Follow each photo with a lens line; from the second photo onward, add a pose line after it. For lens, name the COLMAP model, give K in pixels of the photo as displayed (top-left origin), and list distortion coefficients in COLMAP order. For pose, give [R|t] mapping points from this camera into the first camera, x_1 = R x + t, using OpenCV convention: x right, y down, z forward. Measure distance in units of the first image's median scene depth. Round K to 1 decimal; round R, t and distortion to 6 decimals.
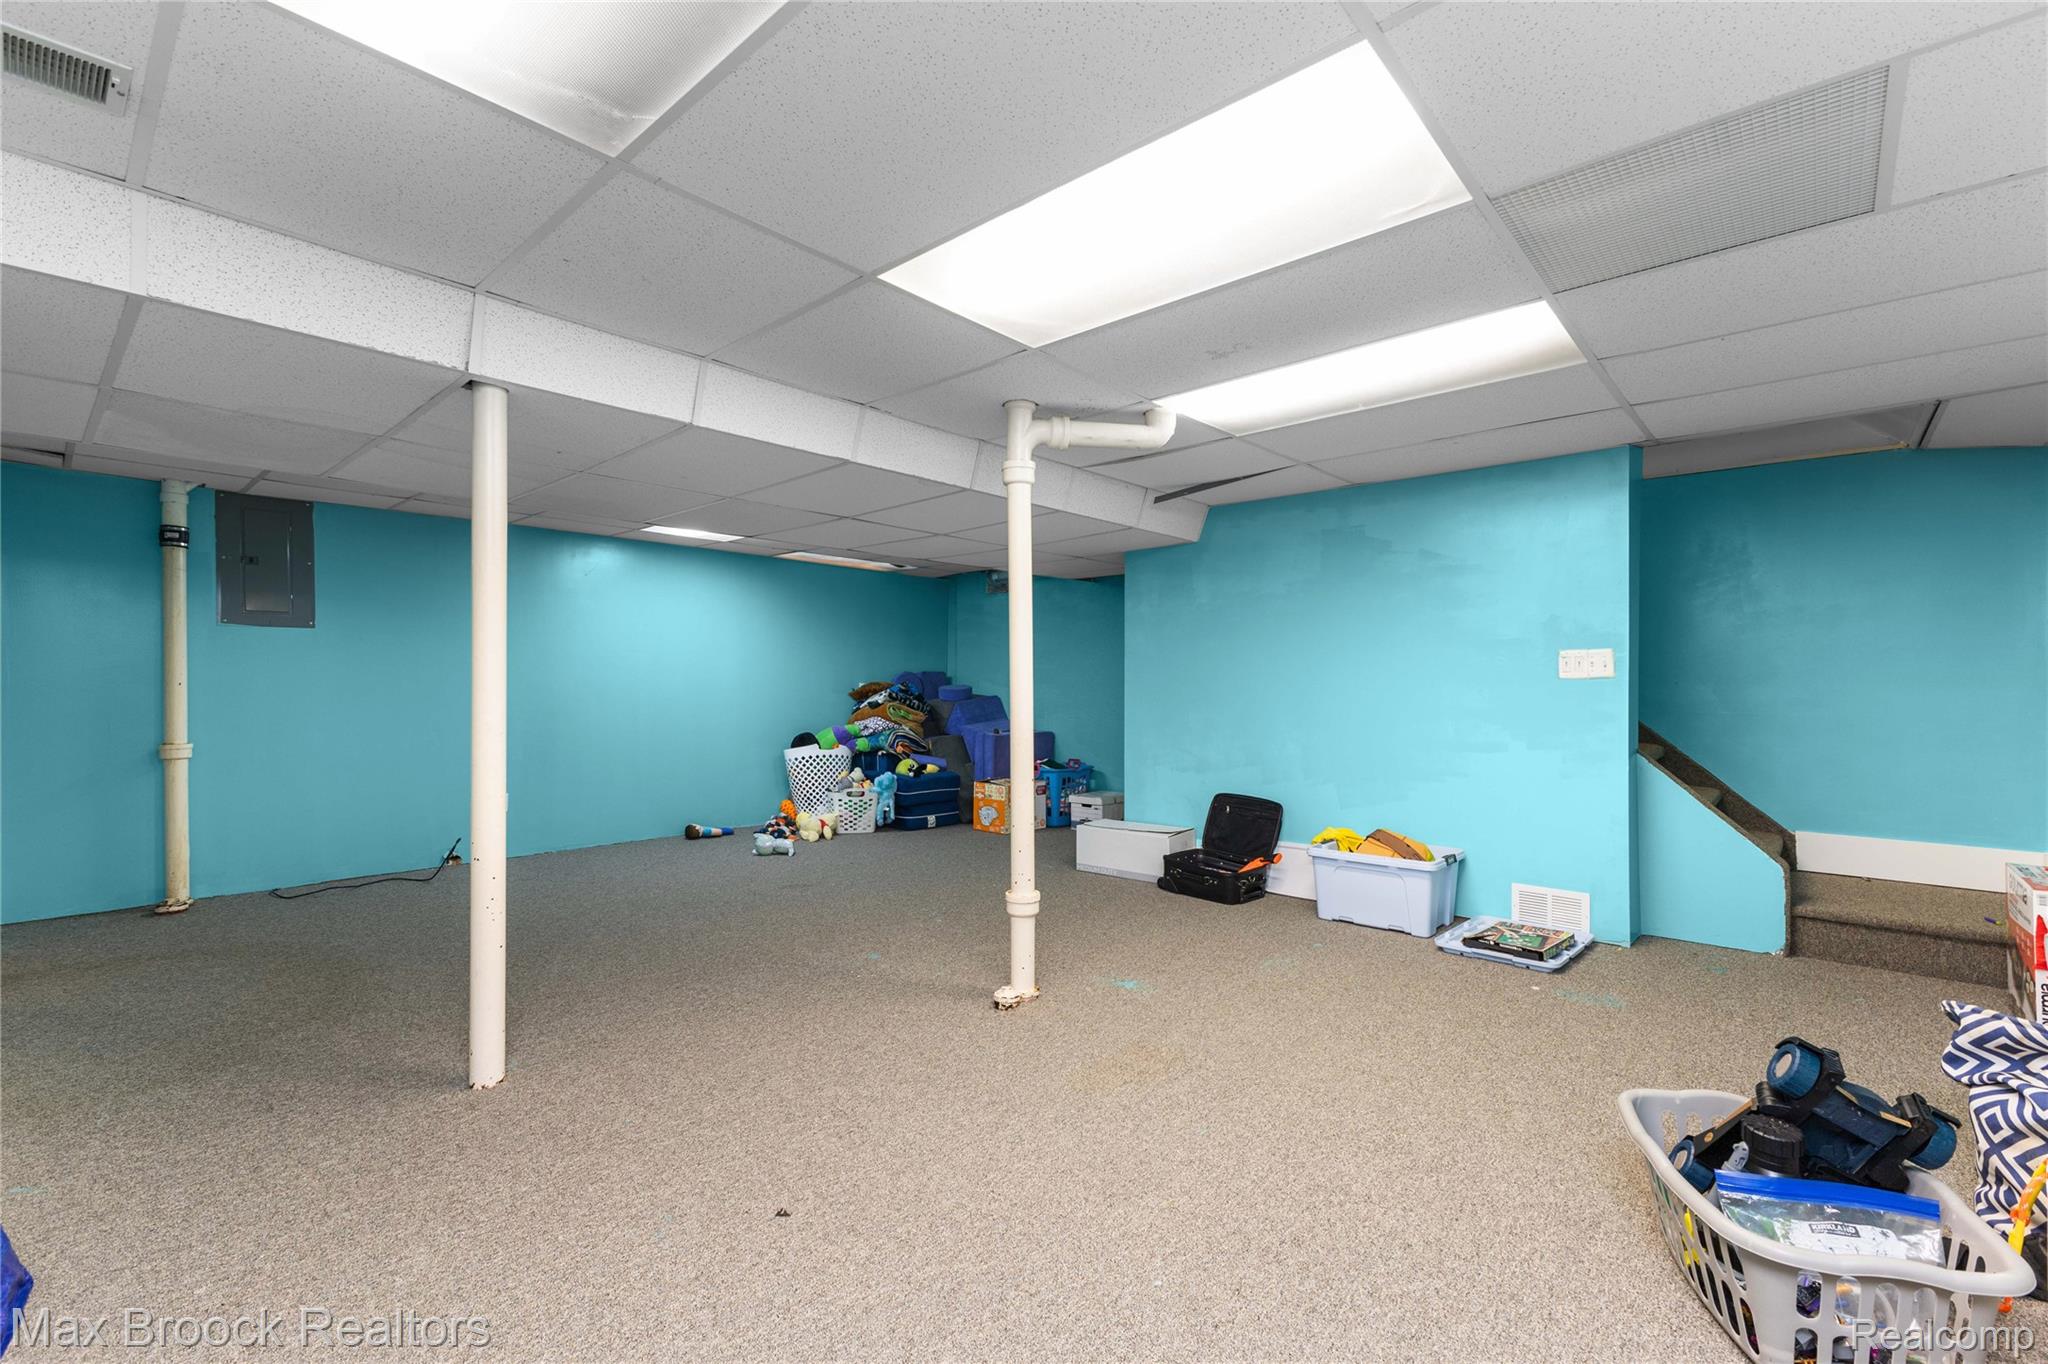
lens RADIAL K [[884.0, 0, 1037.2], [0, 884.0, 683.5], [0, 0, 1]] dist [0.004826, 0.000217]
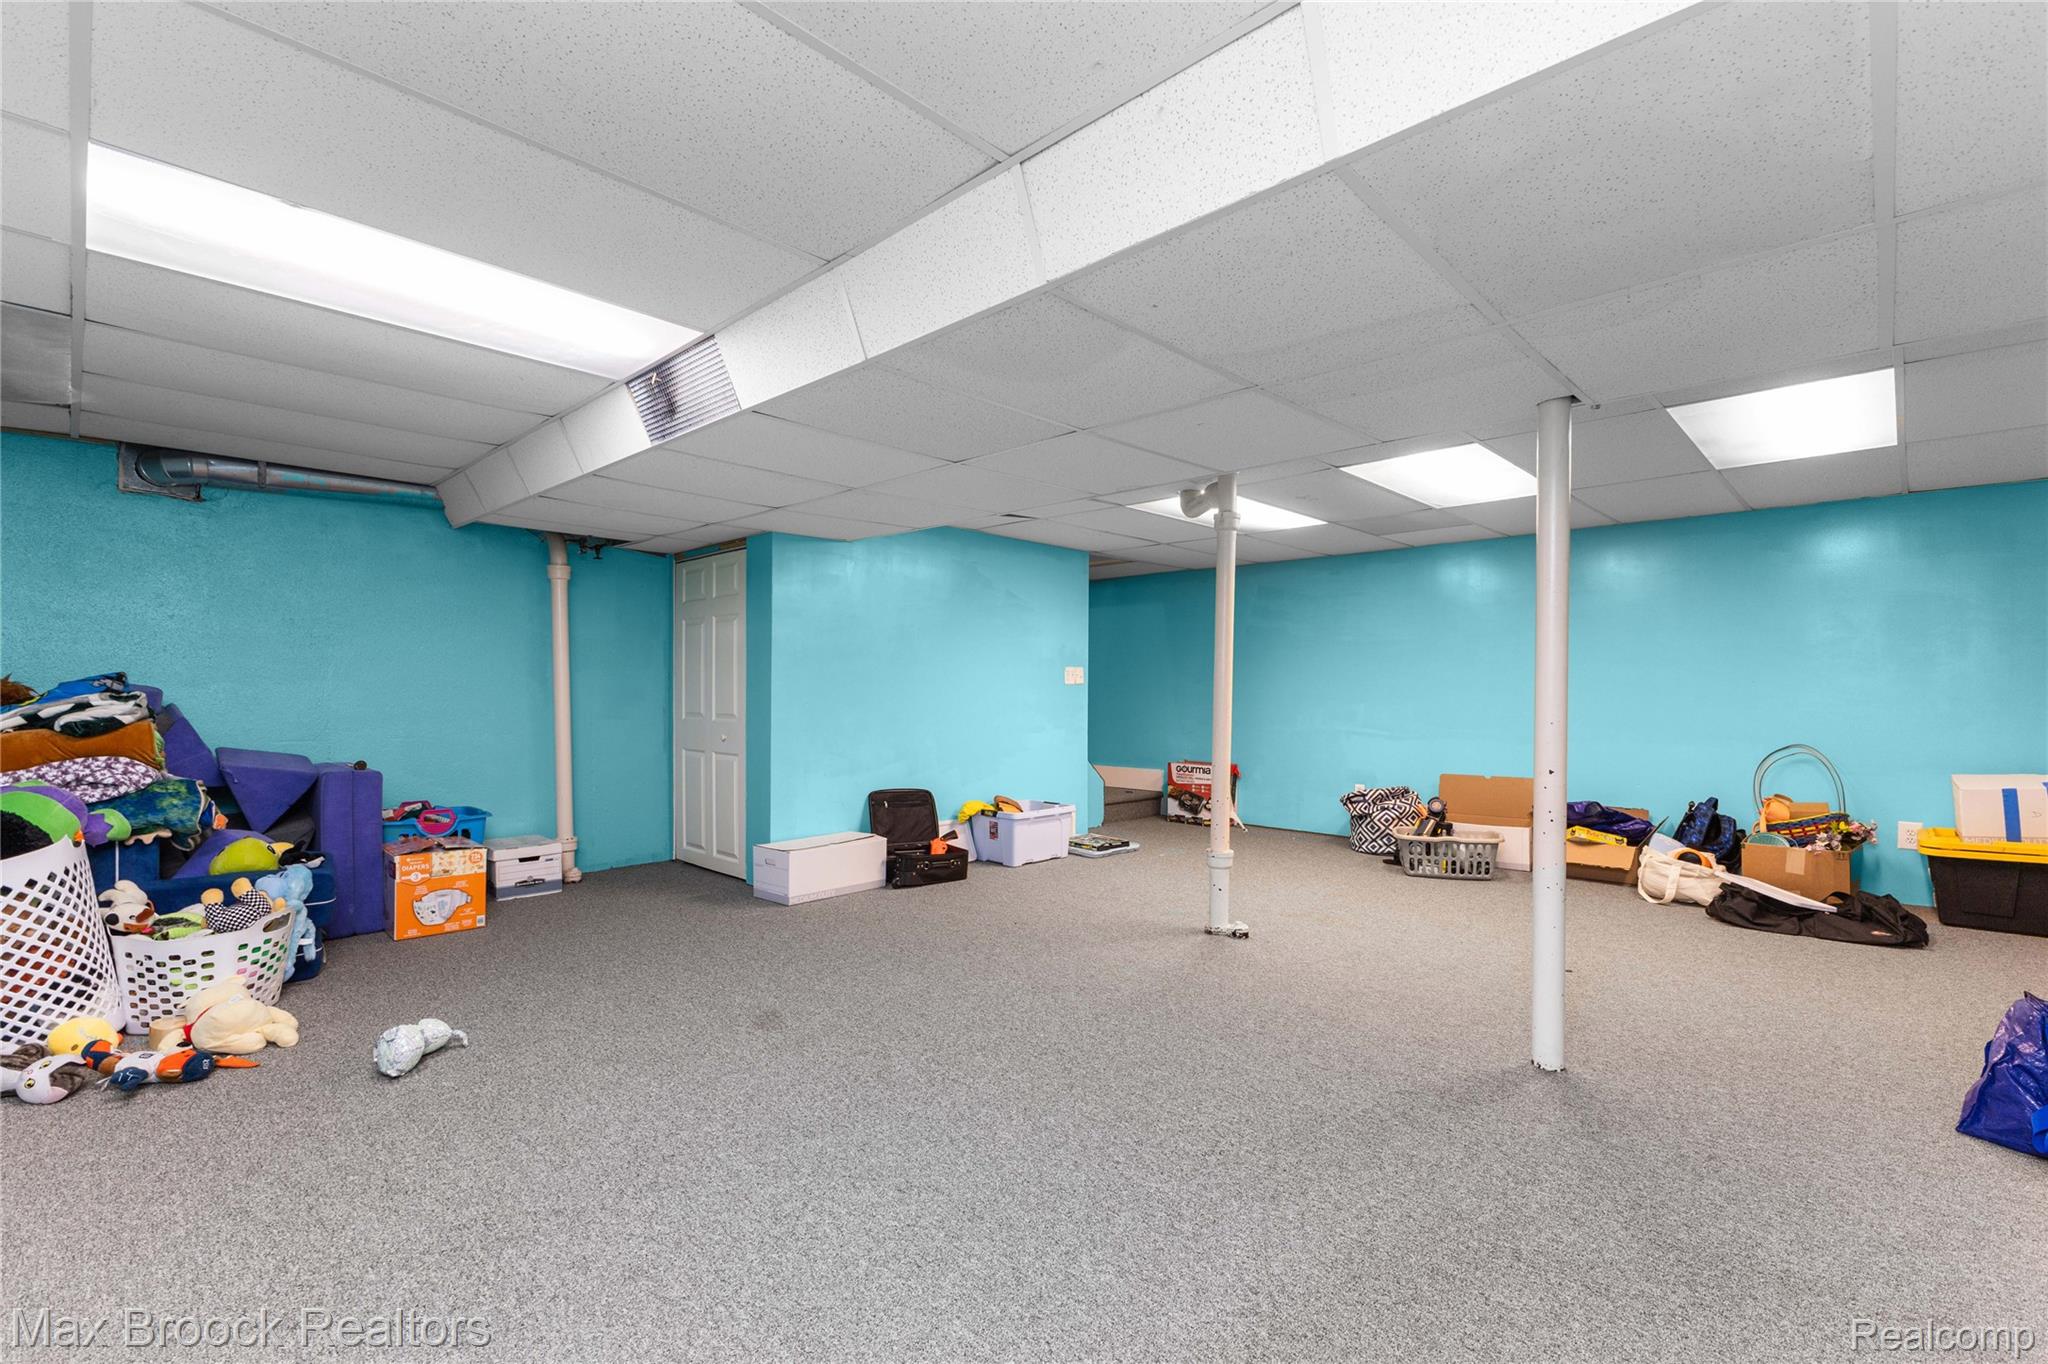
lens RADIAL K [[884.0, 0, 1041.5], [0, 884.0, 685.4], [0, 0, 1]] dist [0.004826, 0.000217]
pose [[0.055208, 0.003953, 0.998467, -0.829764], [-0.004554, 0.999983, -0.003707, 0.002725], [-0.998464, -0.004342, 0.055225, 0.751203]]
